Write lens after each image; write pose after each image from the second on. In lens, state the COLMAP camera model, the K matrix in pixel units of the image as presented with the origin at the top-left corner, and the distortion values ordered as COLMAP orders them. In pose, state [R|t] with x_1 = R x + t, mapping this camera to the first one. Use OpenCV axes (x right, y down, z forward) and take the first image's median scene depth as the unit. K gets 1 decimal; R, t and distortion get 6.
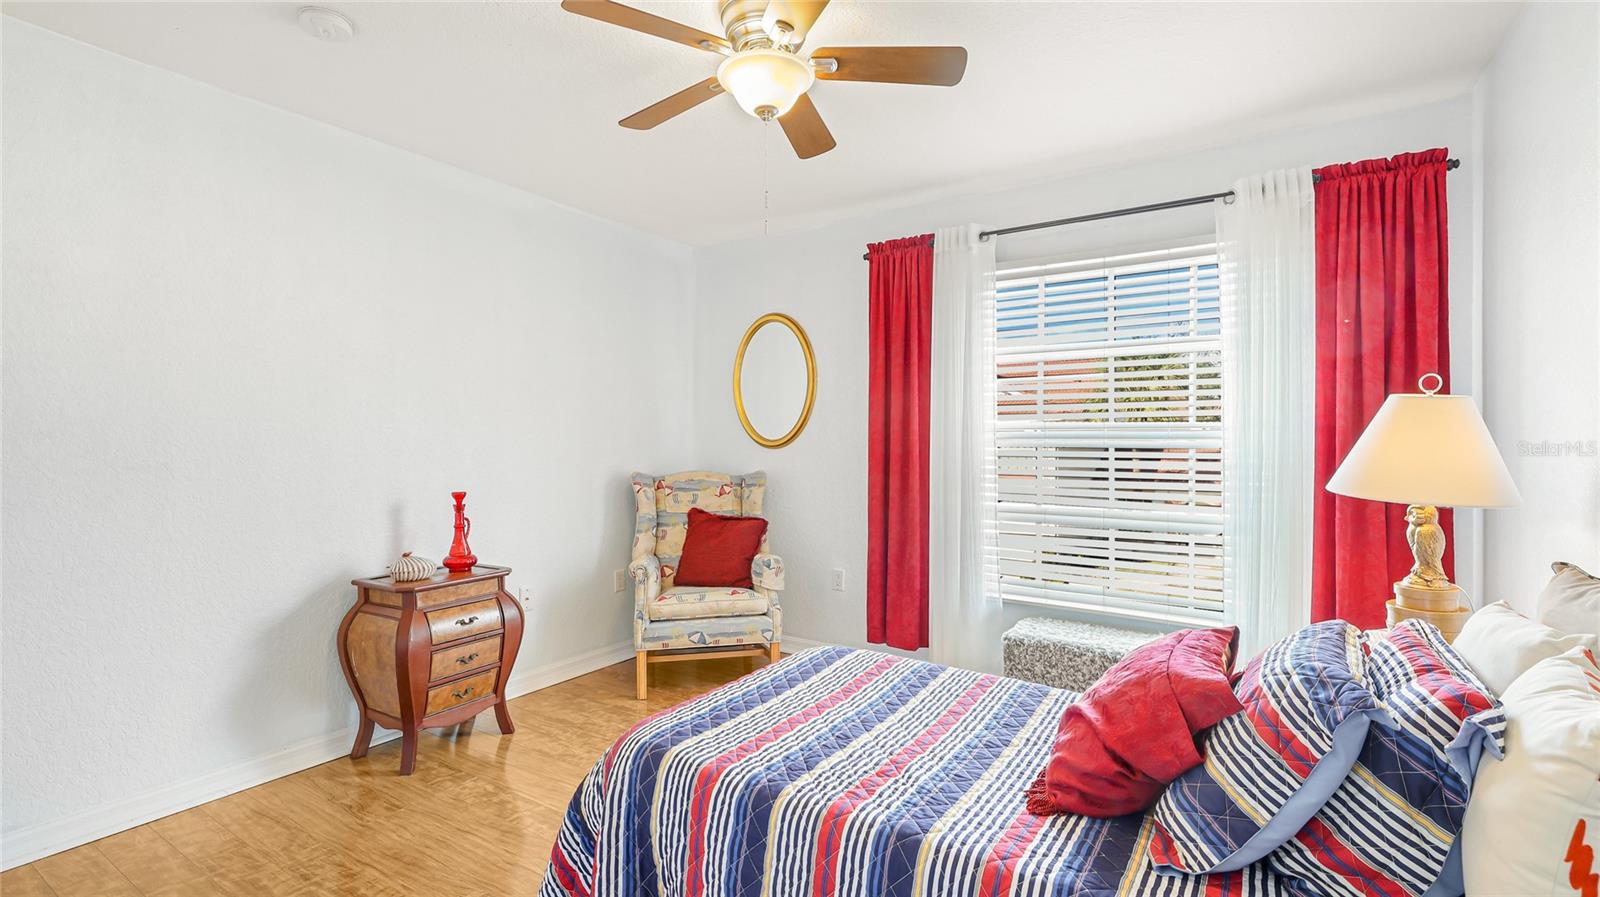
lens RADIAL K [[725.0, 0, 802.8], [0, 725.0, 445.8], [0, 0, 1]] dist [-0.002752, -0.000519]
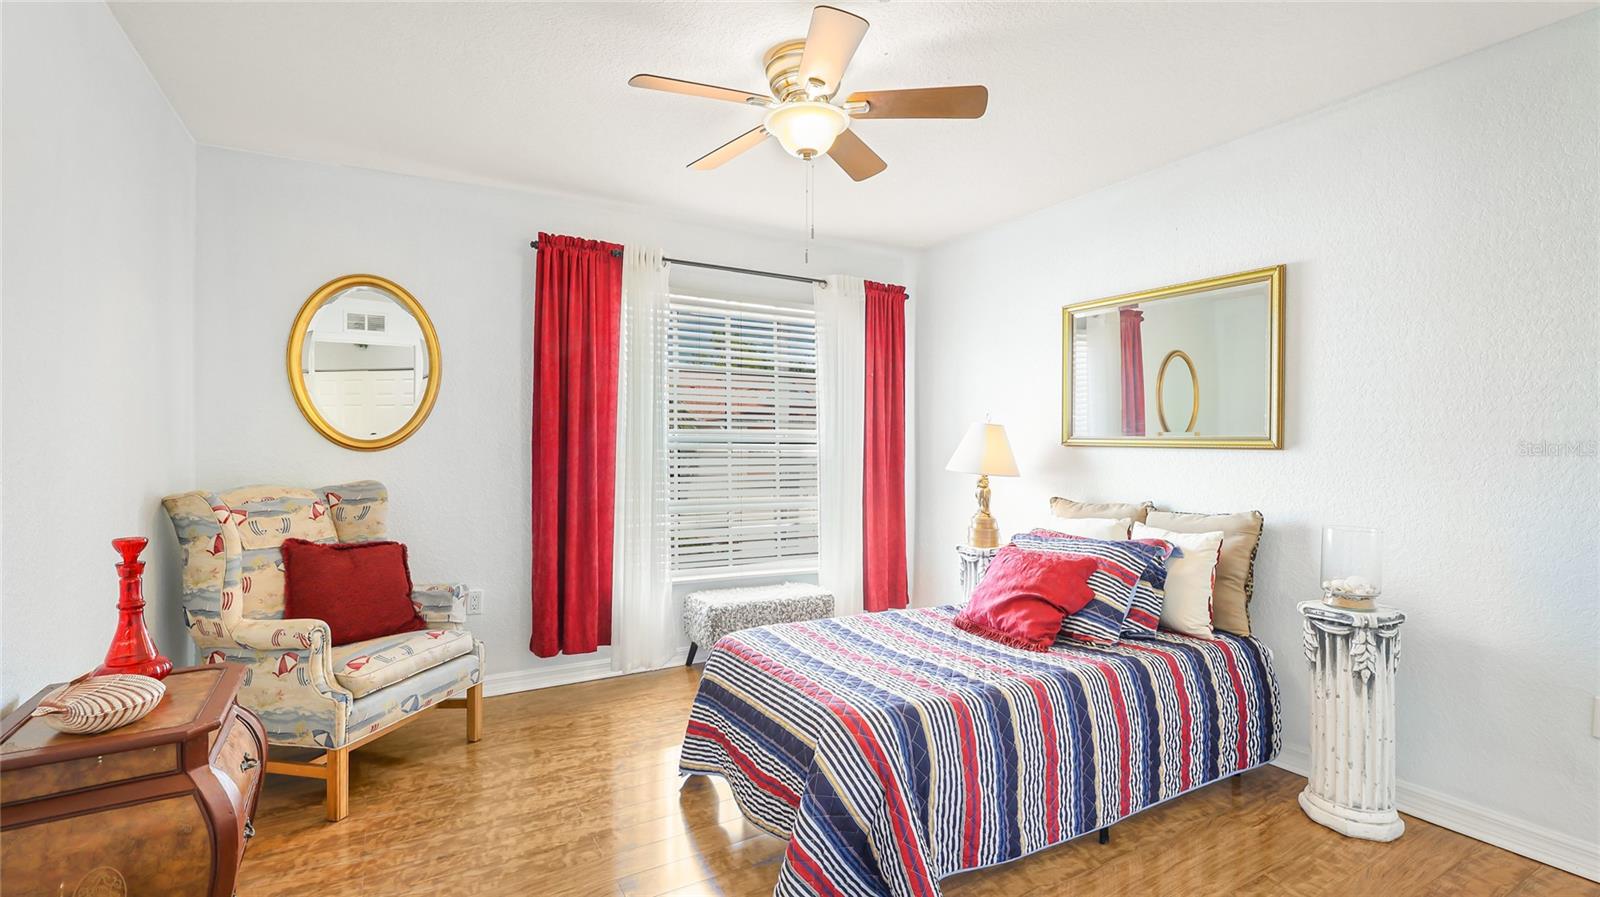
lens RADIAL K [[725.0, 0, 802.8], [0, 725.0, 445.8], [0, 0, 1]] dist [-0.002752, -0.000519]
pose [[0.438137, 0.002790, 0.898904, -0.640558], [0.000176, 0.999995, -0.003189, 0.000082], [-0.898908, 0.001556, 0.438134, 0.305373]]
